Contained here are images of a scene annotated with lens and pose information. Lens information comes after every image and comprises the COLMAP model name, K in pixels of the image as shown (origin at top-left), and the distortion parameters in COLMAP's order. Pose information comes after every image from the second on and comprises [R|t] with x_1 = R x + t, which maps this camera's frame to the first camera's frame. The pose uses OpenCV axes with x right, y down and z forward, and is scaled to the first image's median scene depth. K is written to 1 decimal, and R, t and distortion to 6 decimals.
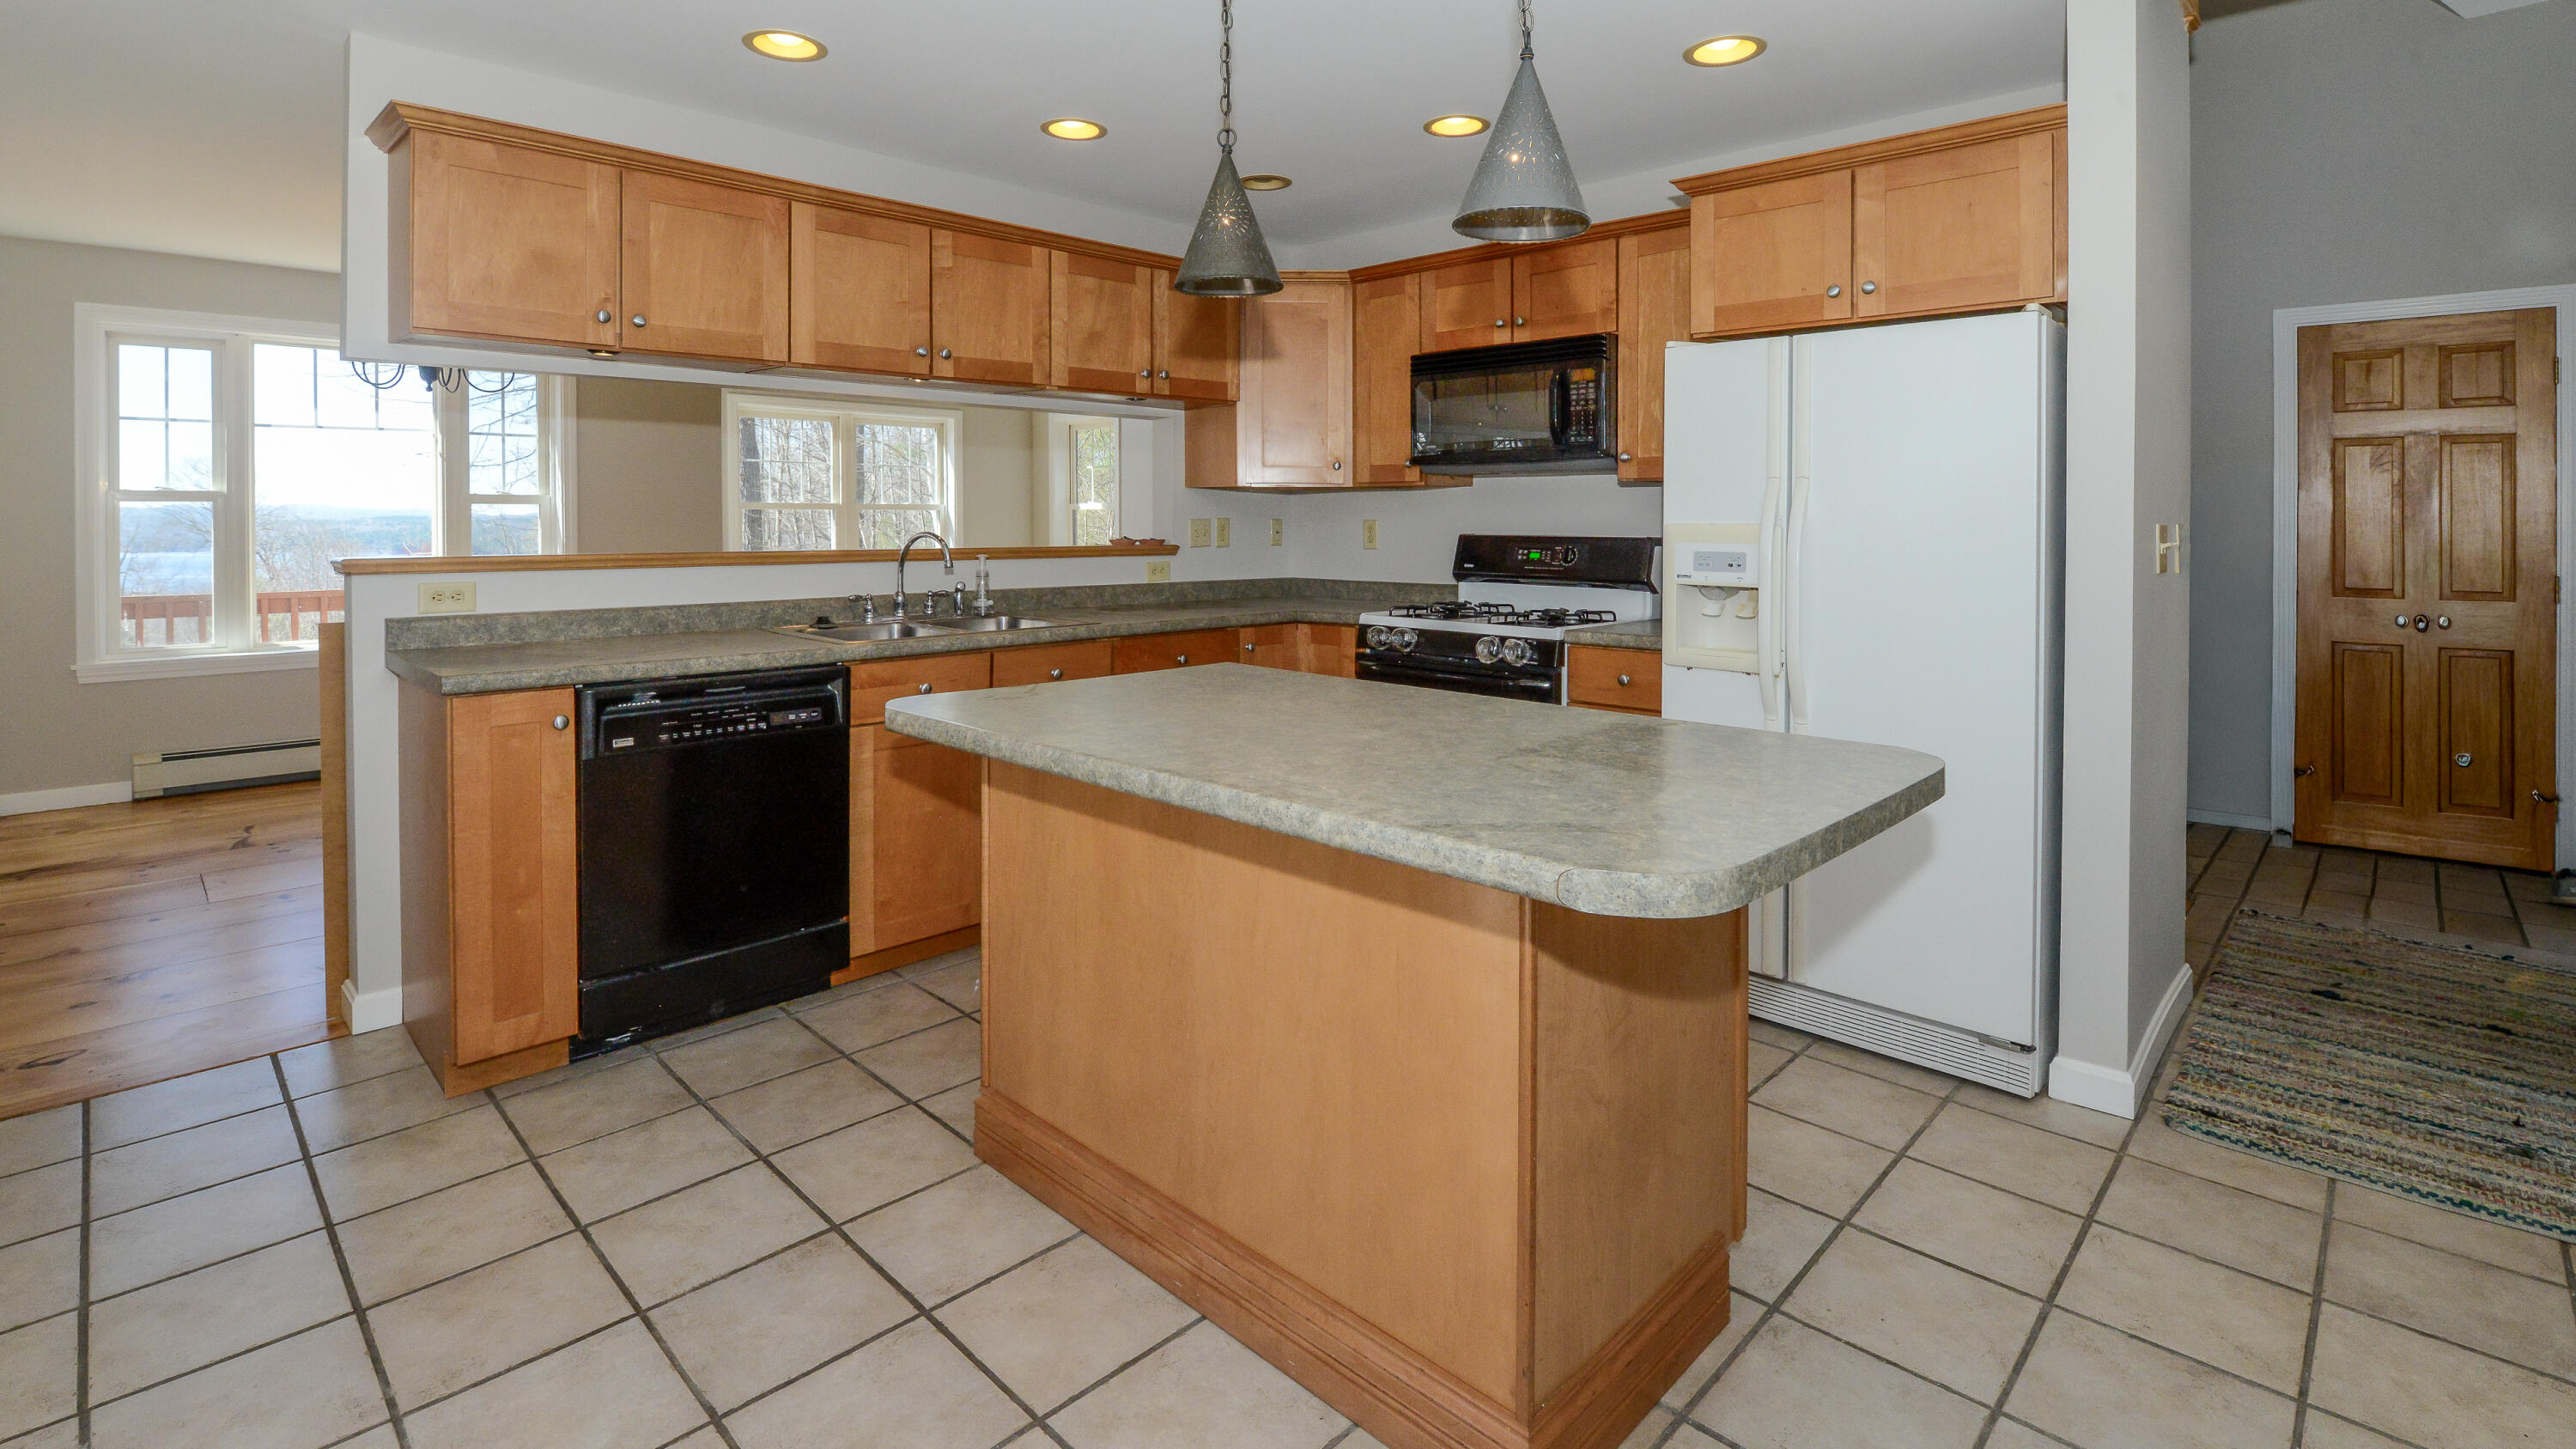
lens RADIAL K [[1255.8, 0, 1357.9], [0, 1255.8, 540.2], [0, 0, 1]] dist [-0.002717, -0.000197]
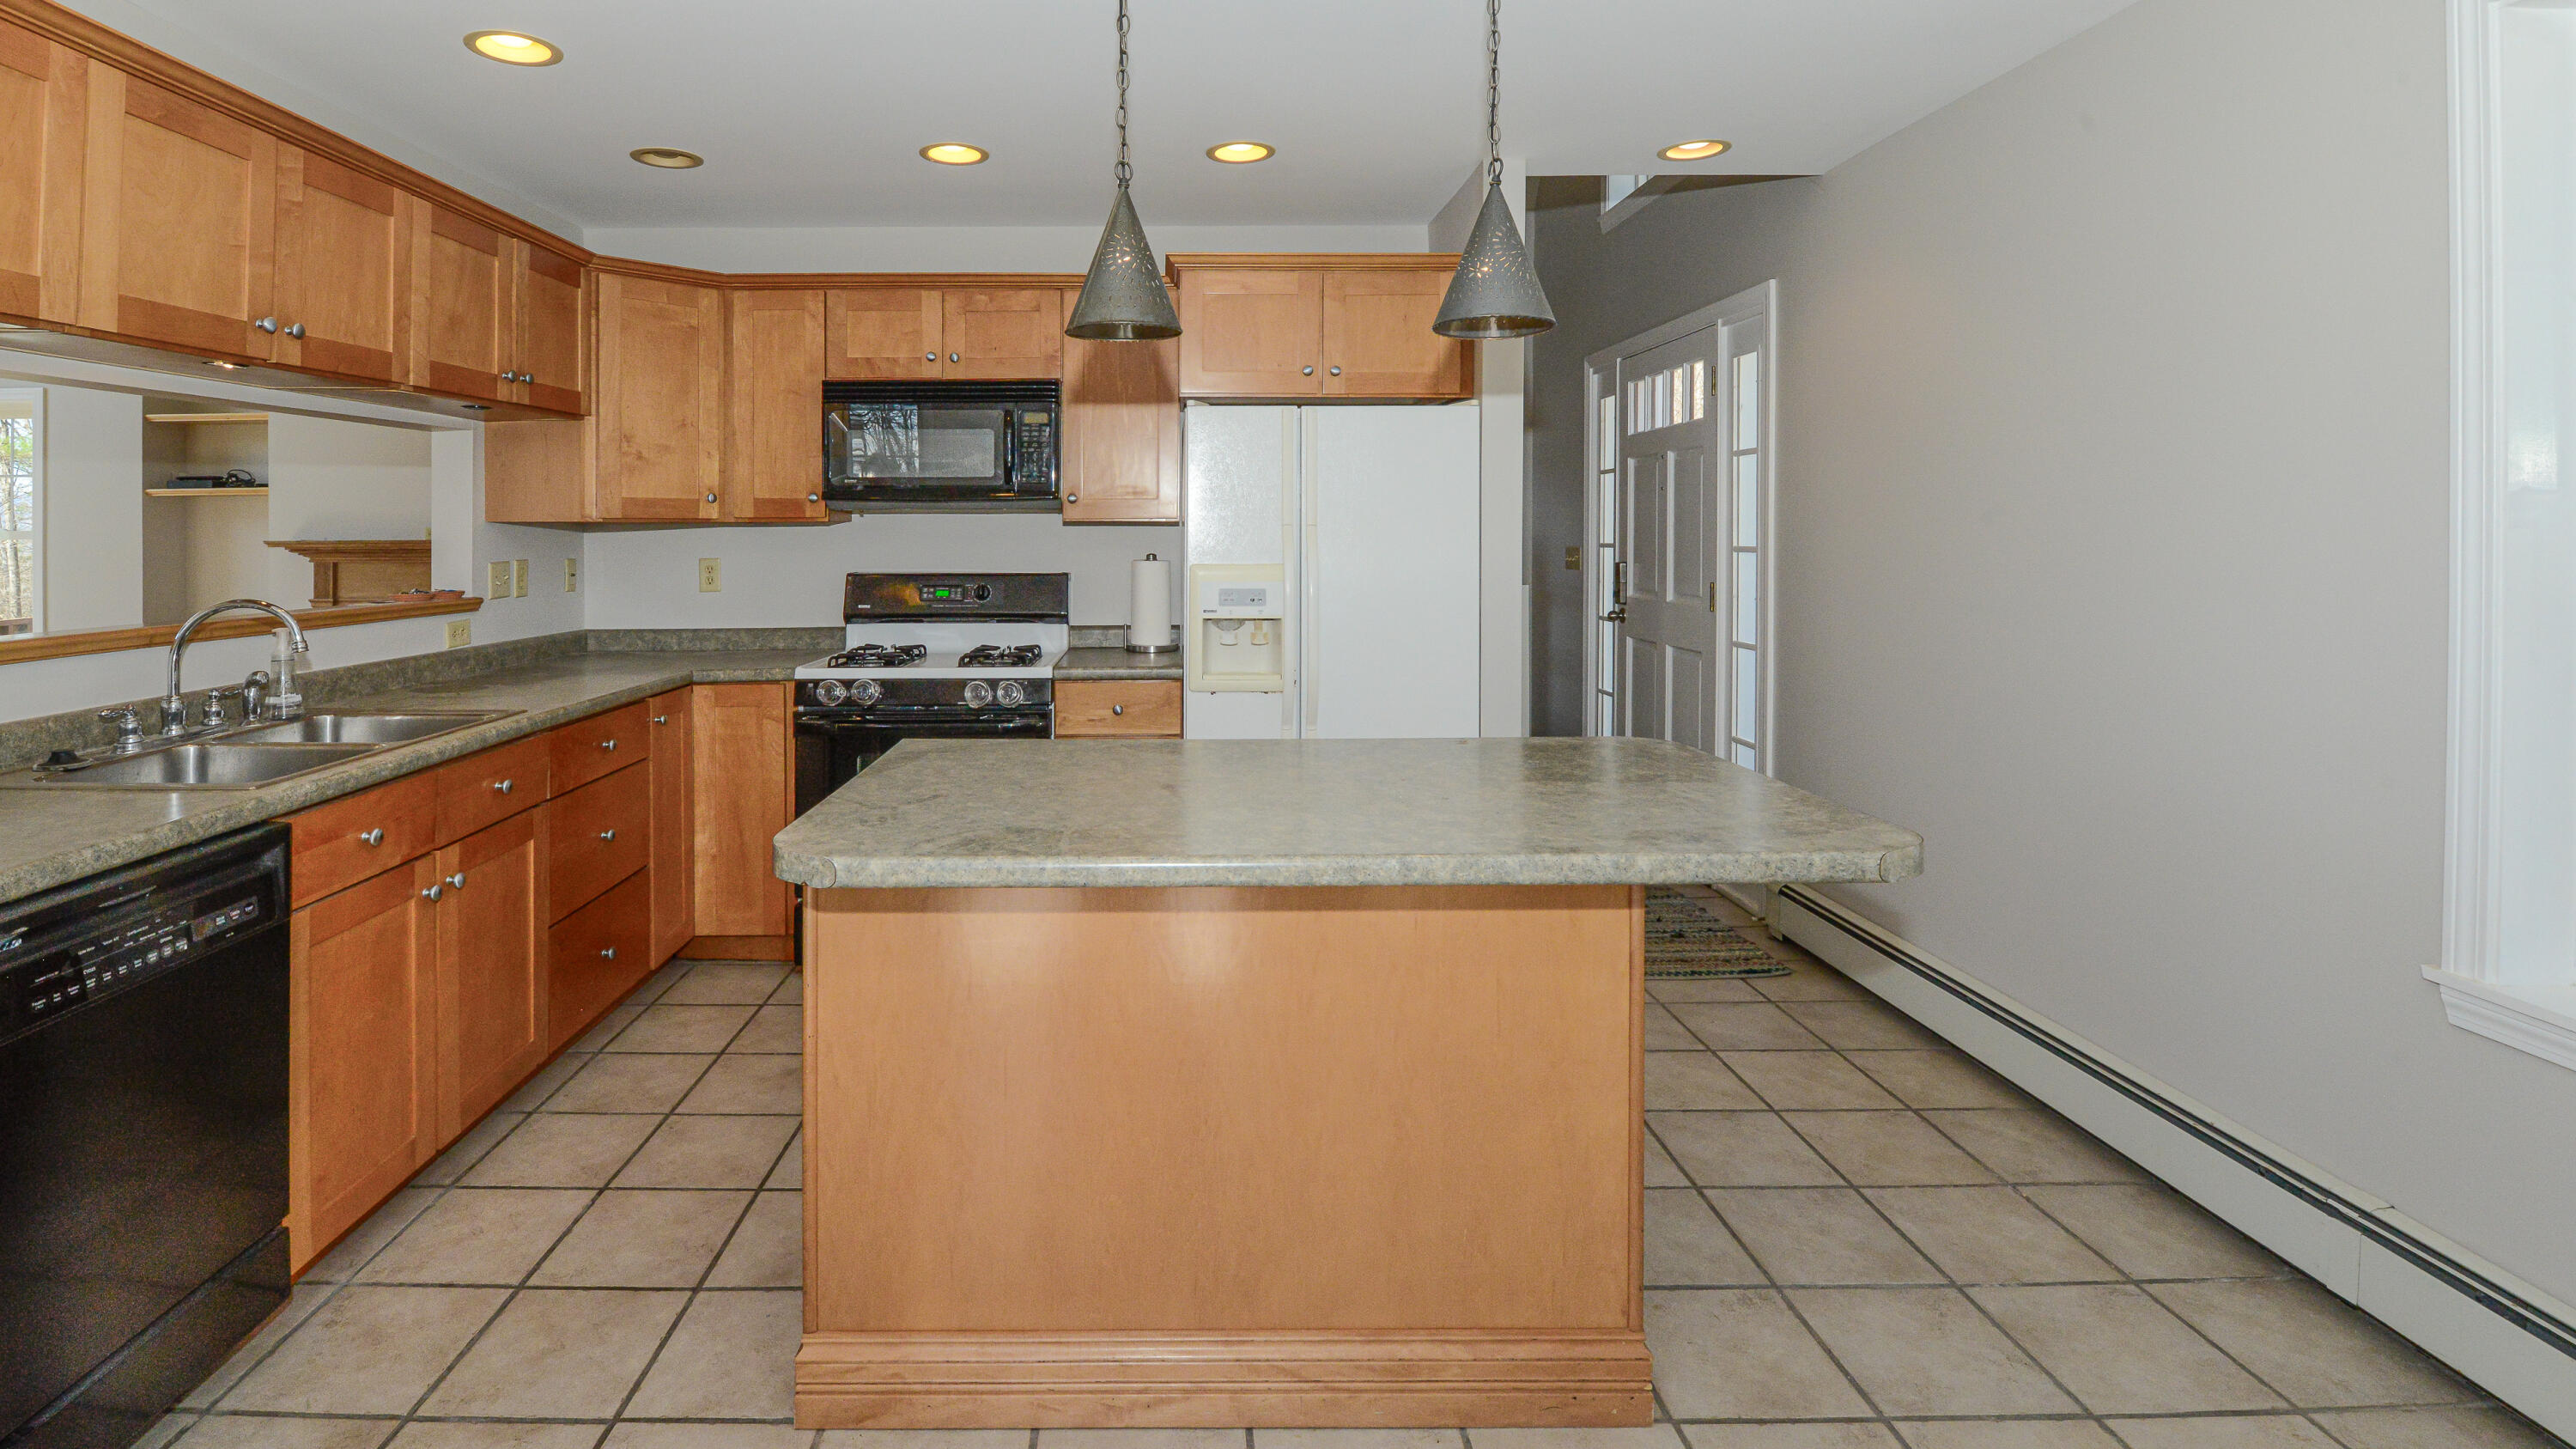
lens RADIAL K [[1183.5, 0, 1261.6], [0, 1183.5, 548.9], [0, 0, 1]] dist [0.000038, -0.013183]
pose [[0.702669, -0.014757, 0.711364, -0.390719], [0.015524, 0.999865, 0.005407, -0.027232], [-0.711347, 0.007244, 0.702803, 0.189108]]
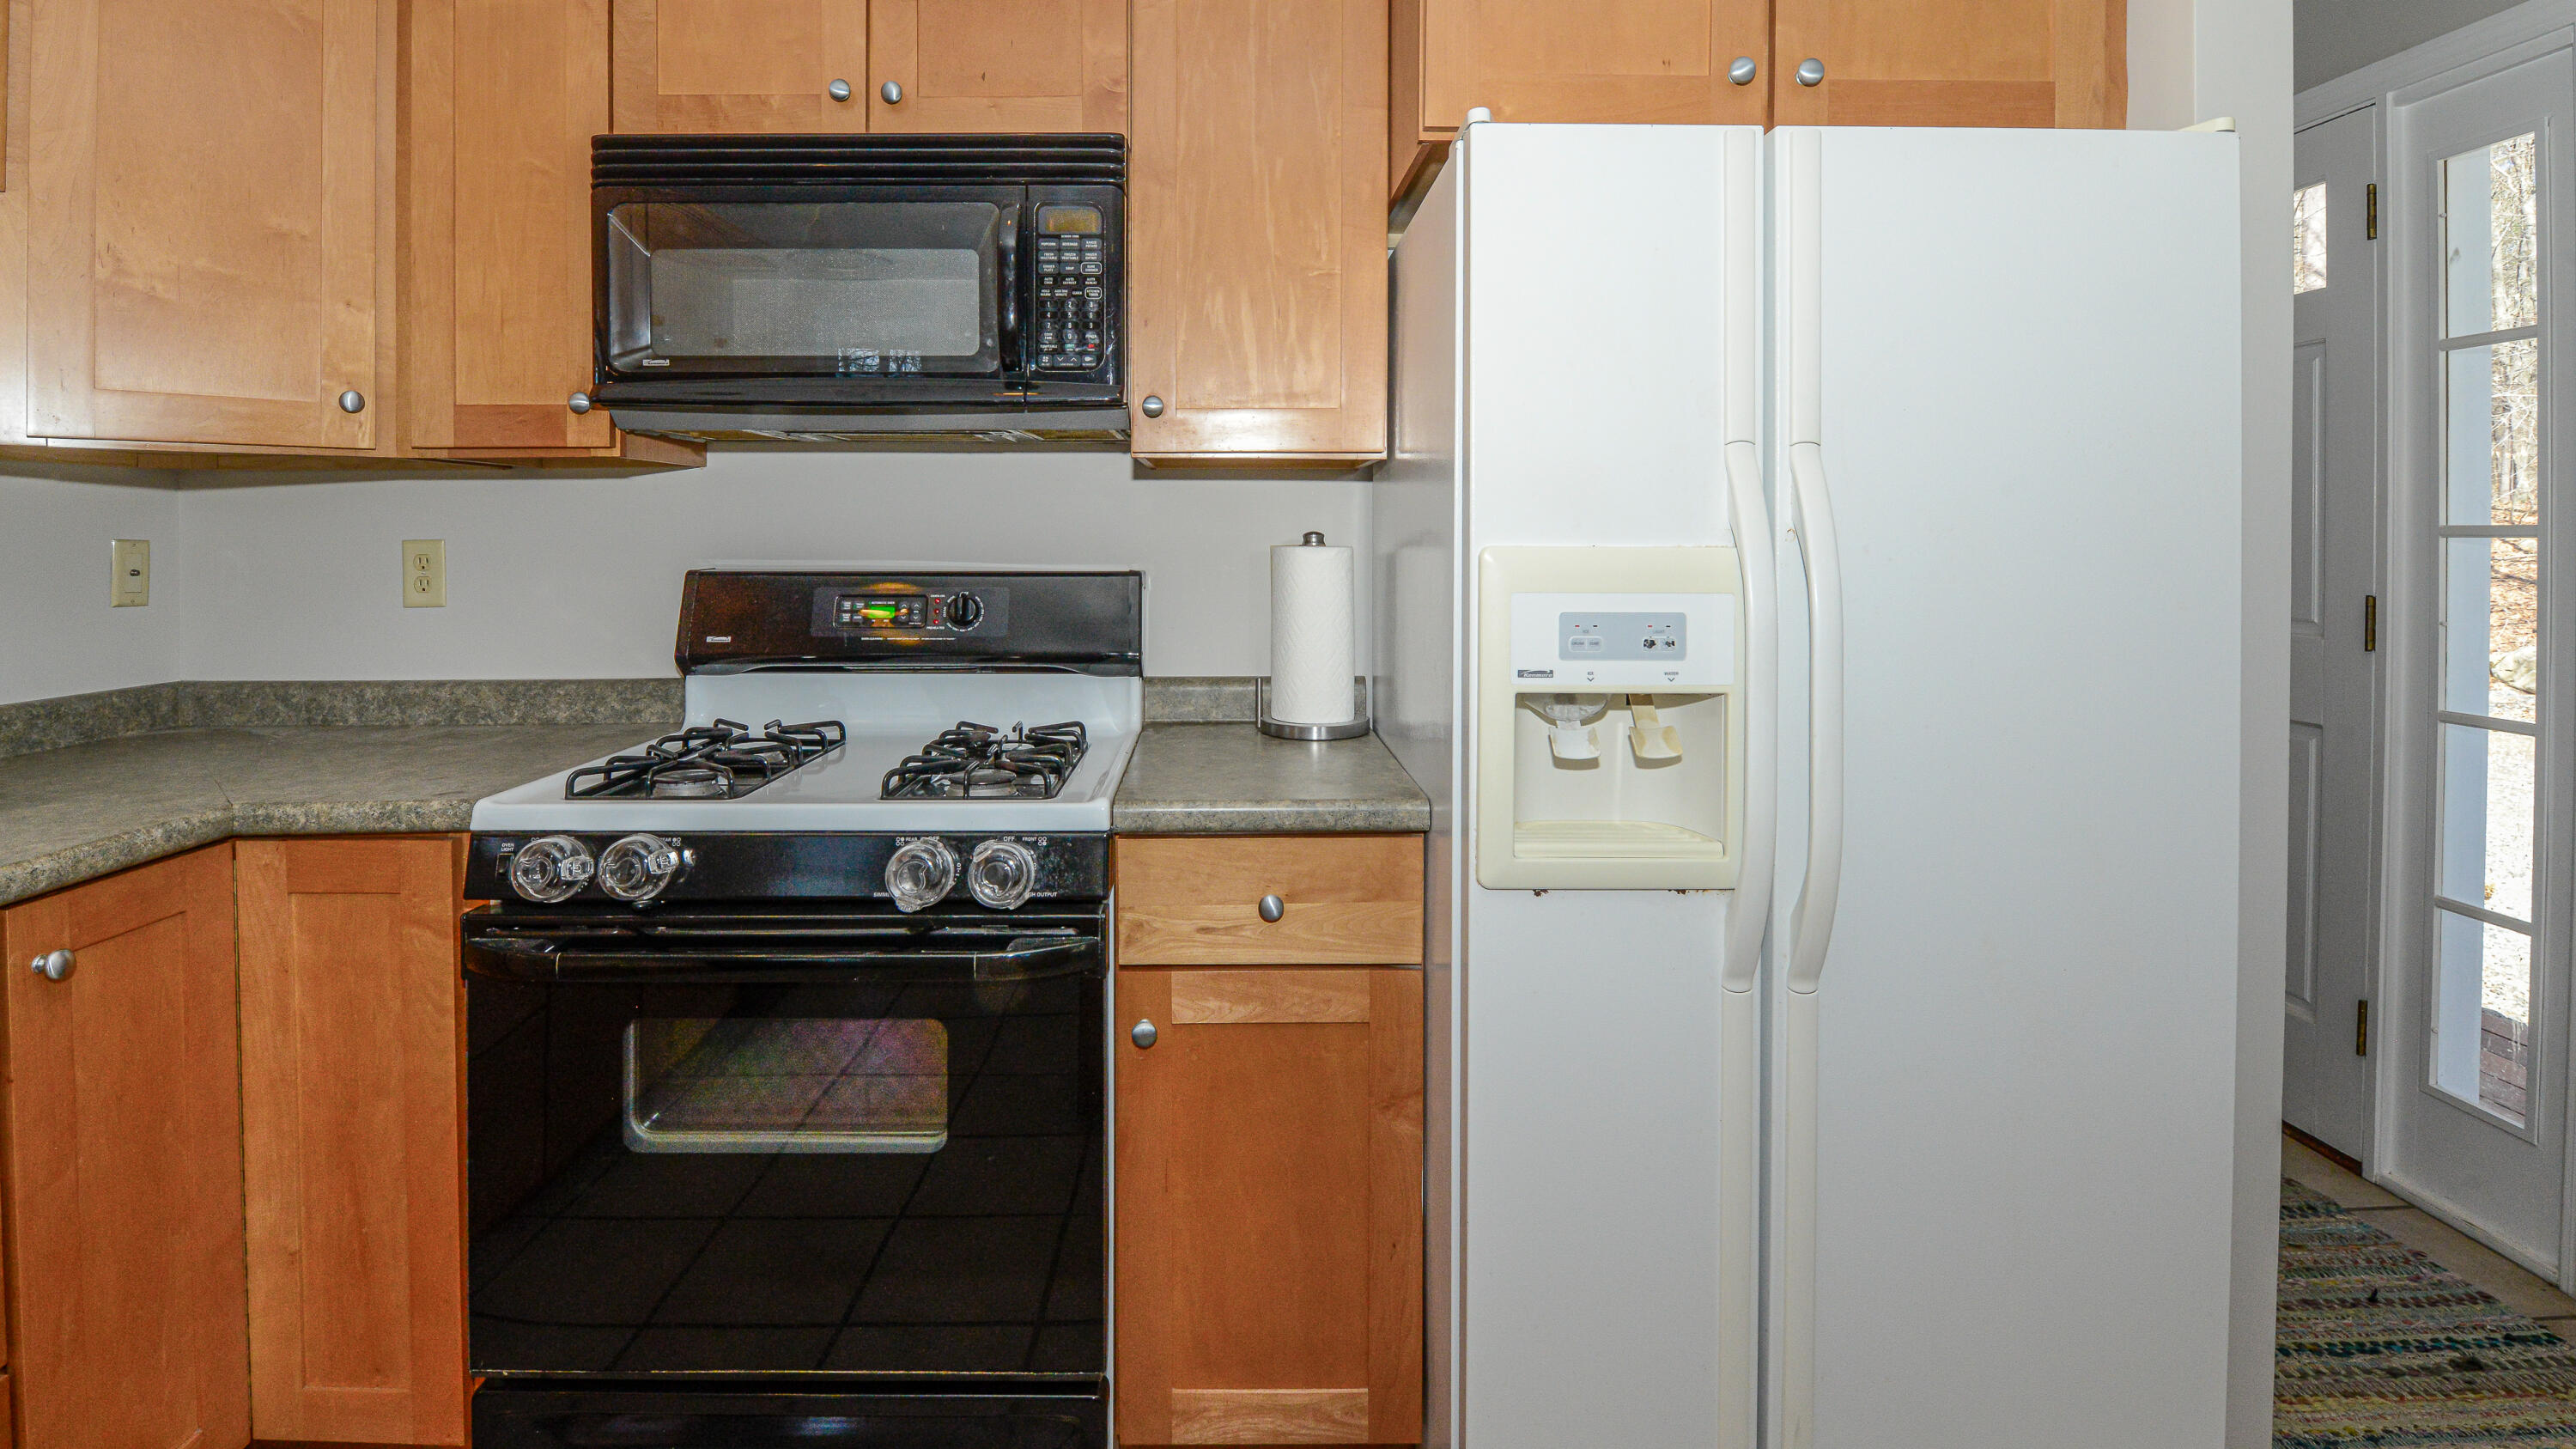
lens RADIAL K [[1166.7, 0, 1225.7], [0, 1166.7, 548.6], [0, 0, 1]] dist [-0.001941, -0.006721]
pose [[0.754202, -0.012637, 0.656521, -0.058123], [0.015042, 0.999885, 0.001966, -0.012474], [-0.656470, 0.008393, 0.754305, 0.658763]]
